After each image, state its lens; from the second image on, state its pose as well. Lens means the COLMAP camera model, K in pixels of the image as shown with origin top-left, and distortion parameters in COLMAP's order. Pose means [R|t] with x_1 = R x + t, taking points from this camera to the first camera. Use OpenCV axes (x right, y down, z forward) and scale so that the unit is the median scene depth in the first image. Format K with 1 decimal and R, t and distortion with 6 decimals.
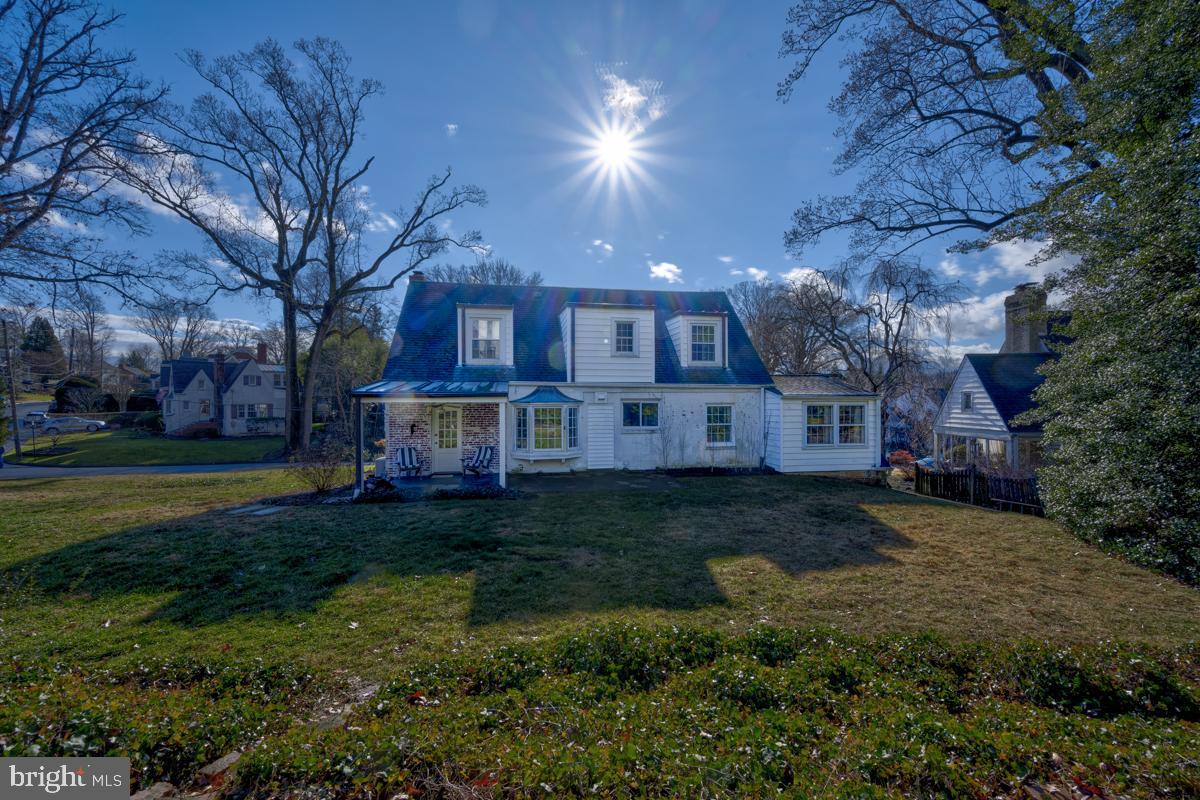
lens RADIAL K [[475.4, 0, 600.2], [0, 475.4, 405.7], [0, 0, 1]] dist [-0.001661, 0.000707]
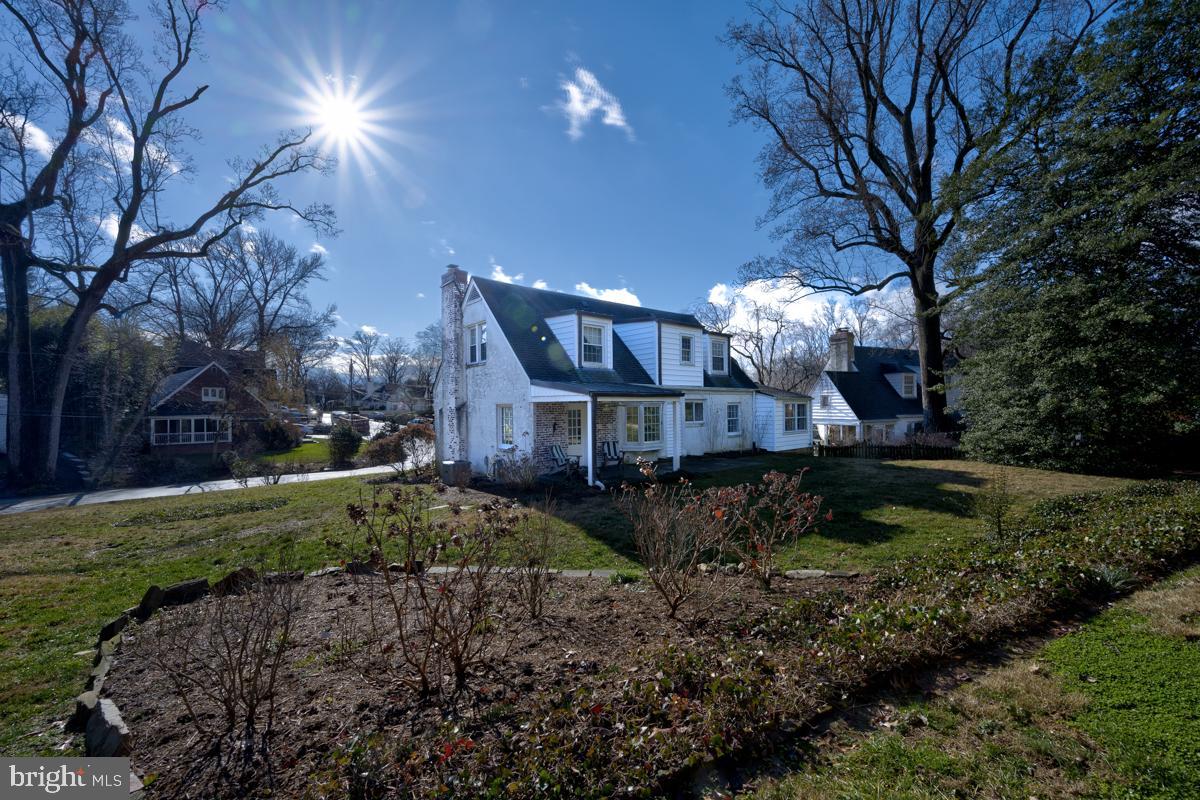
lens RADIAL K [[475.4, 0, 599.4], [0, 475.4, 405.0], [0, 0, 1]] dist [-0.001661, 0.000707]
pose [[0.865192, -0.004119, 0.501424, -0.748094], [0.006219, 0.999977, -0.002516, 0.002298], [-0.501402, 0.005295, 0.865198, 0.036831]]
